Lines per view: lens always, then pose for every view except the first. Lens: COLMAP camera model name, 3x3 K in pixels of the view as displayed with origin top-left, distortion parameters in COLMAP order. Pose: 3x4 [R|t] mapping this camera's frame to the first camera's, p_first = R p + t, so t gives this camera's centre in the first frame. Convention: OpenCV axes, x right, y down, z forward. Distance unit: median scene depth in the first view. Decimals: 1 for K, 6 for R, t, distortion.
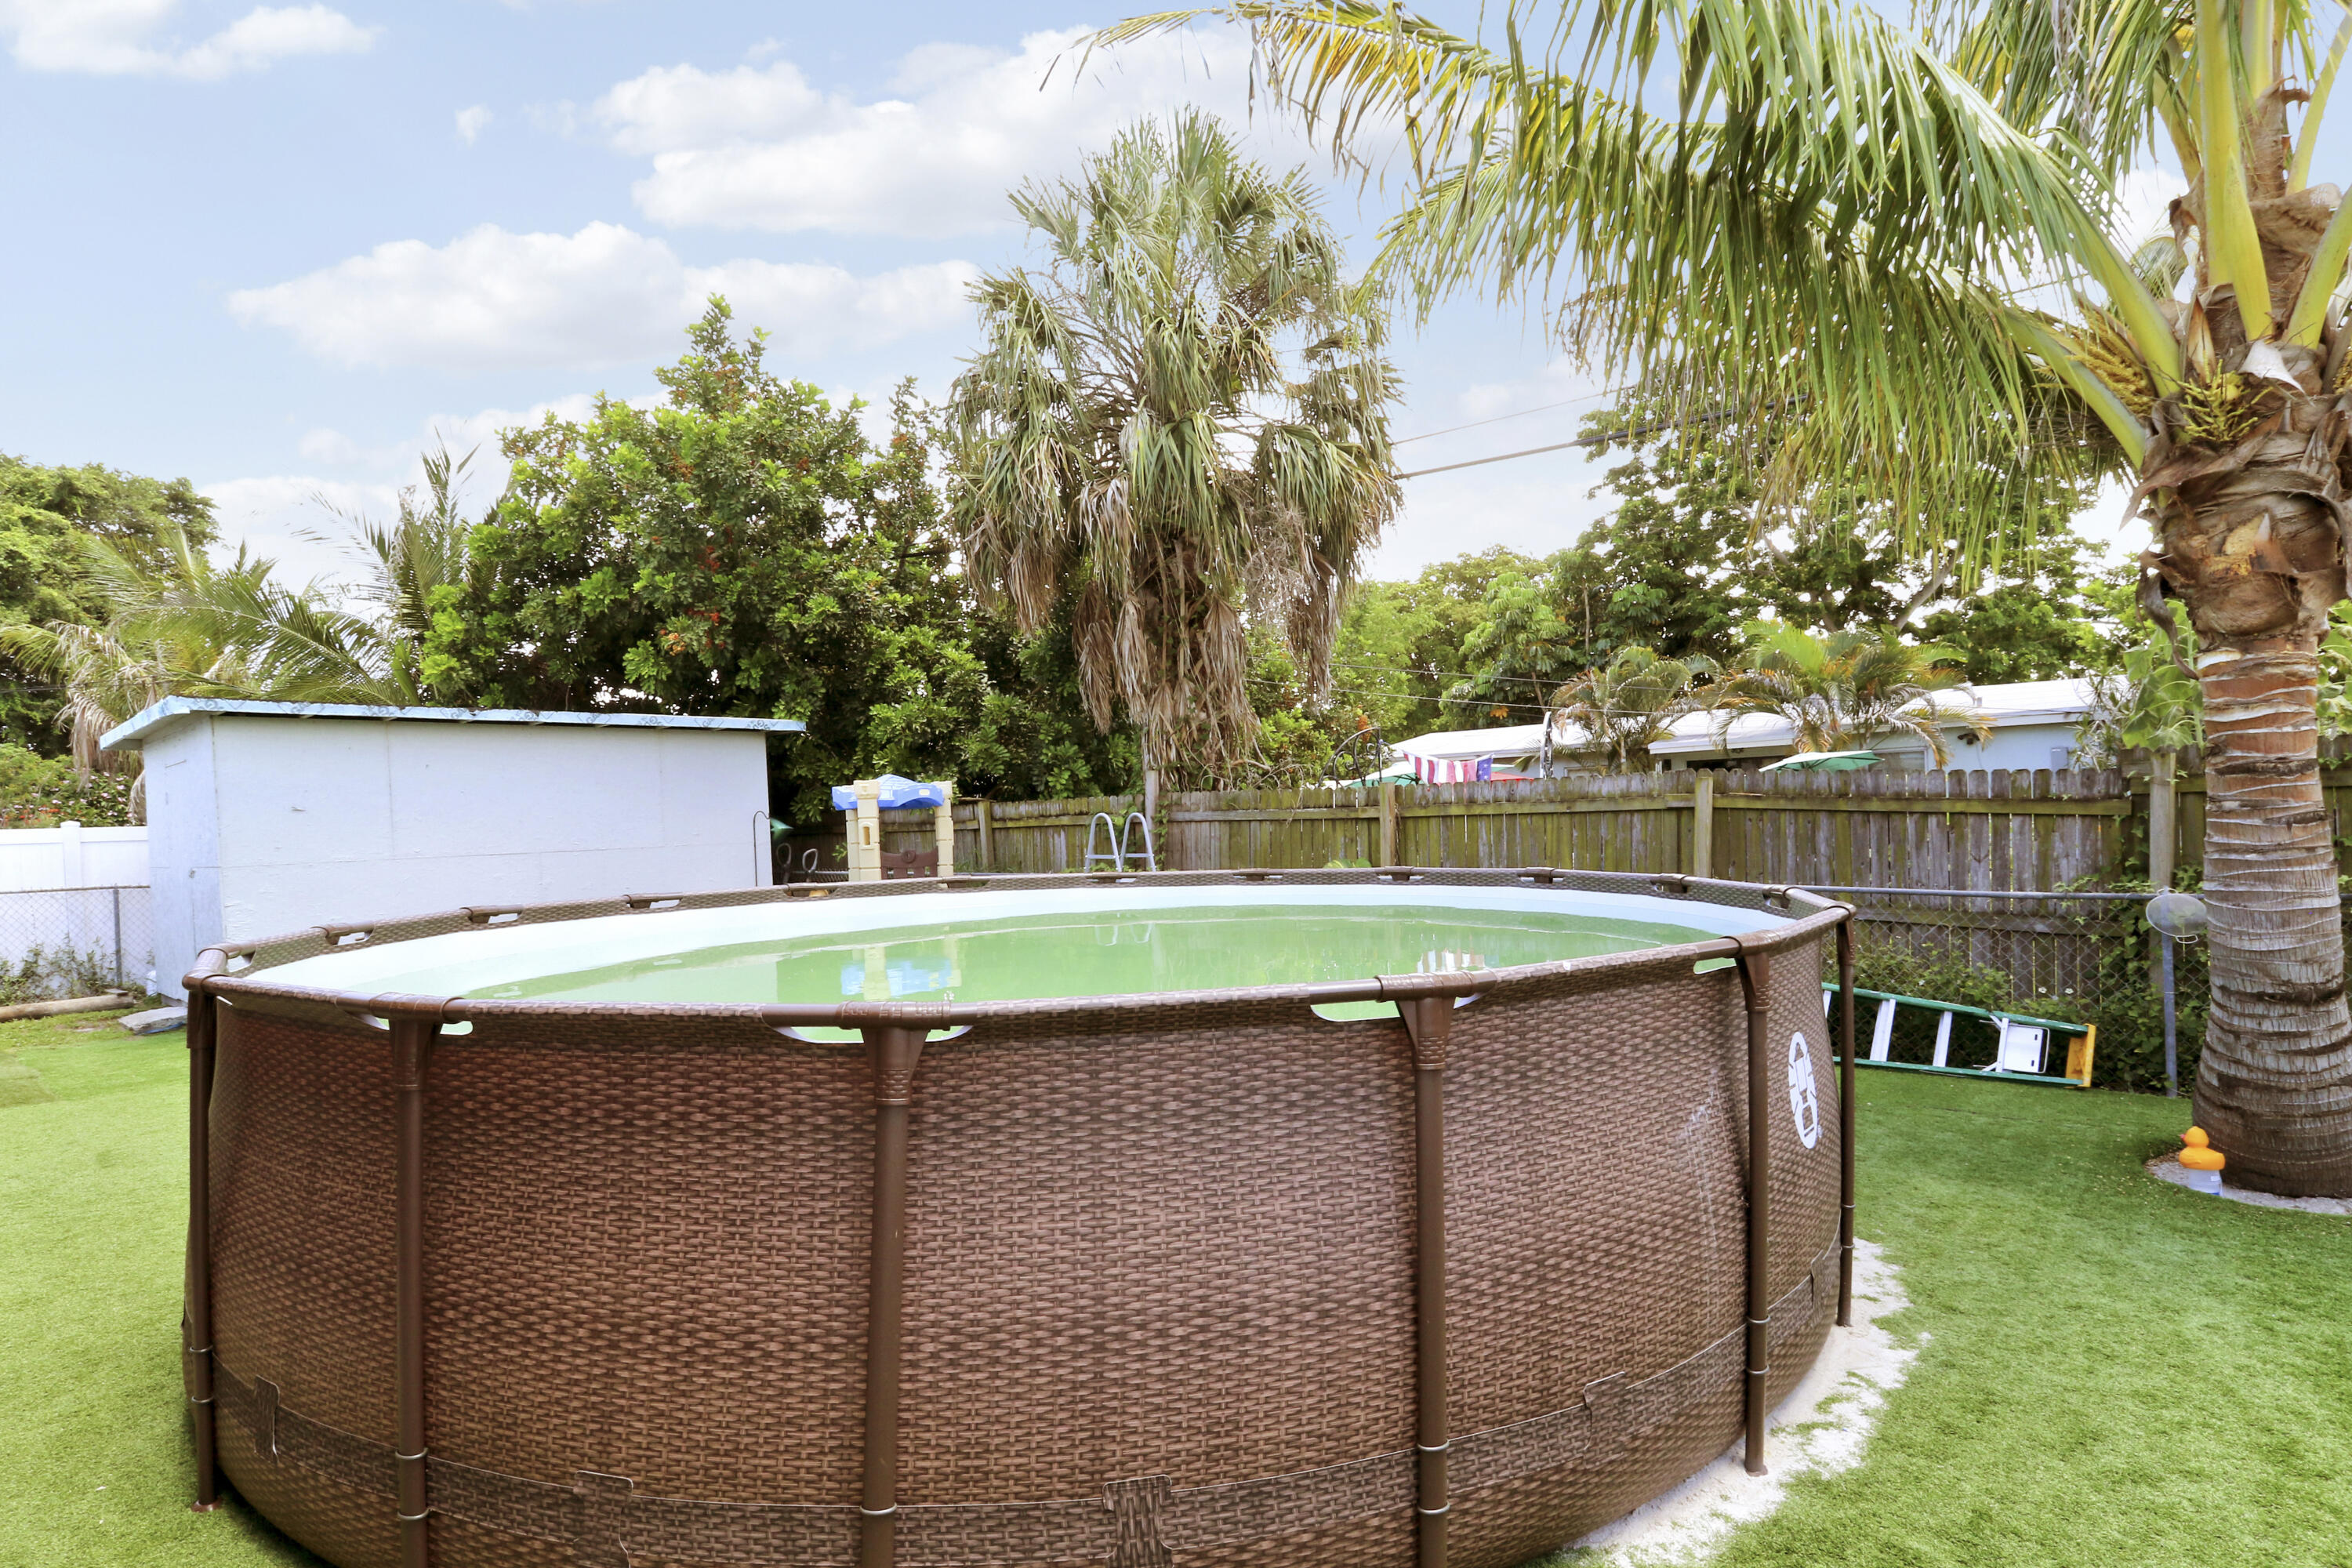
lens RADIAL K [[1076.2, 0, 1173.9], [0, 1076.2, 948.1], [0, 0, 1]] dist [0.000571, 0.000683]
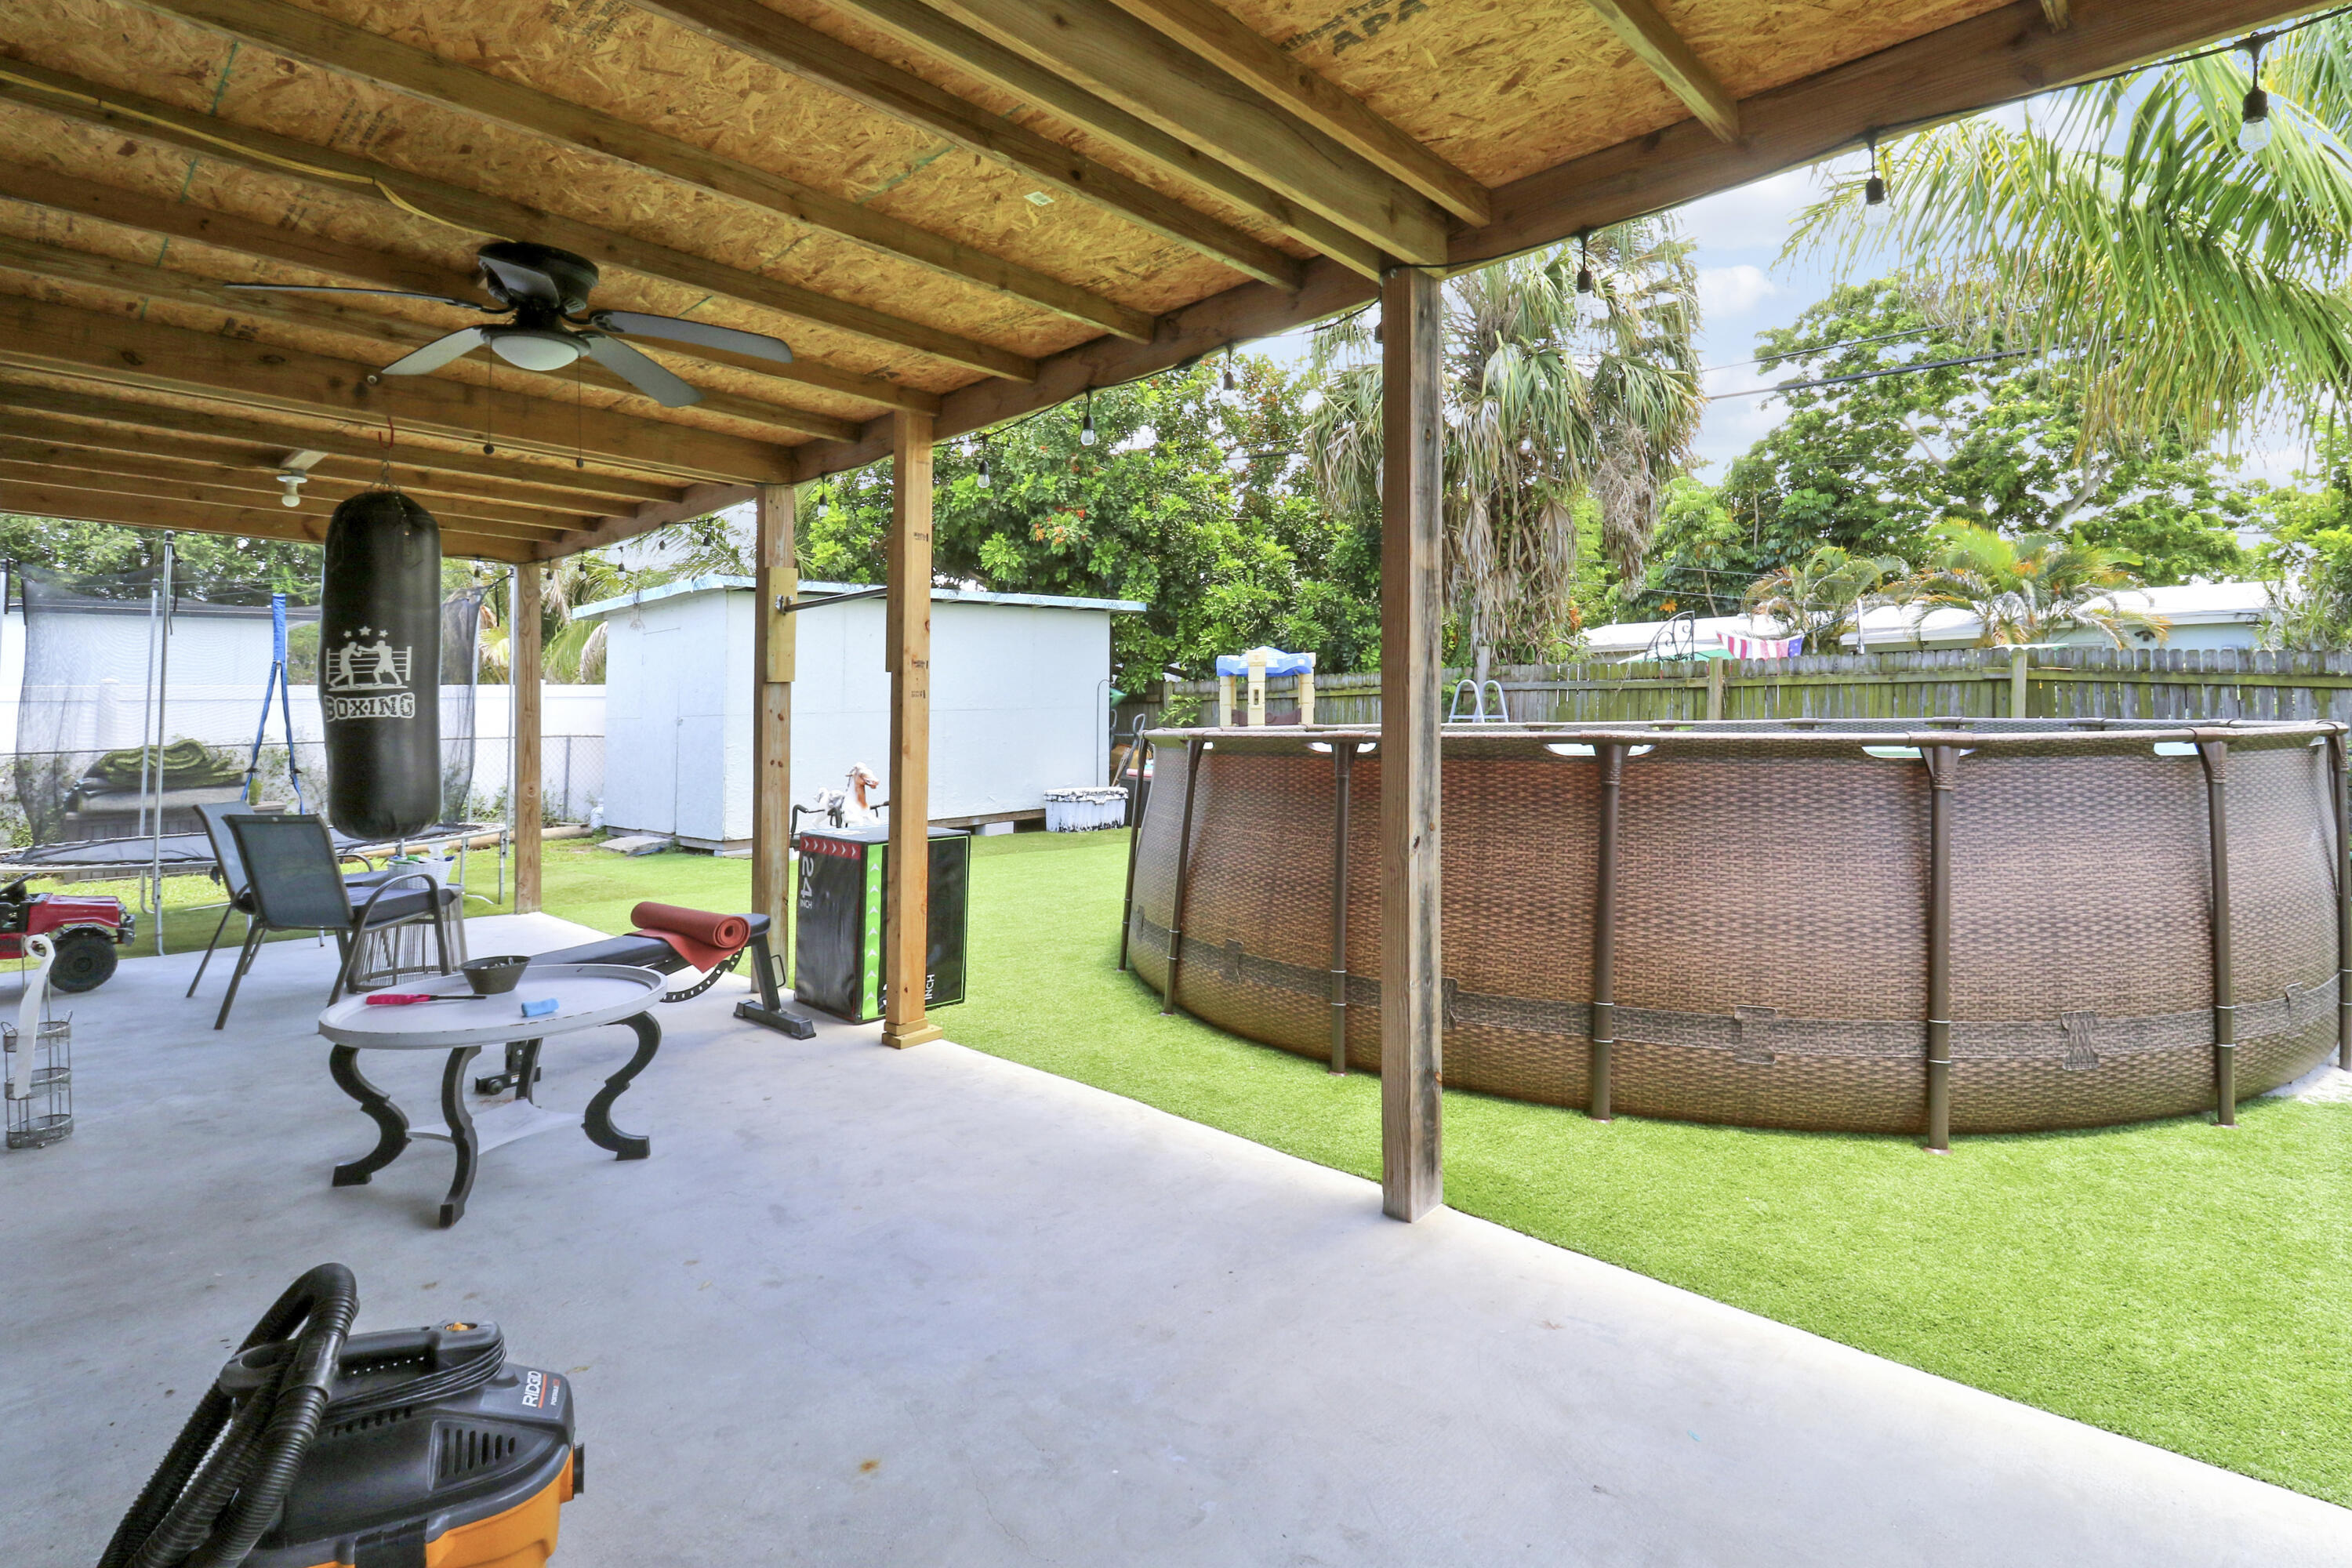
lens RADIAL K [[1099.4, 0, 1169.9], [0, 1099.4, 790.3], [0, 0, 1]] dist [0.000995, -0.012869]
pose [[0.999265, 0.017301, -0.034211, -0.293932], [-0.019073, 0.998456, -0.052165, 0.053086], [0.033256, 0.052780, 0.998052, -0.166159]]
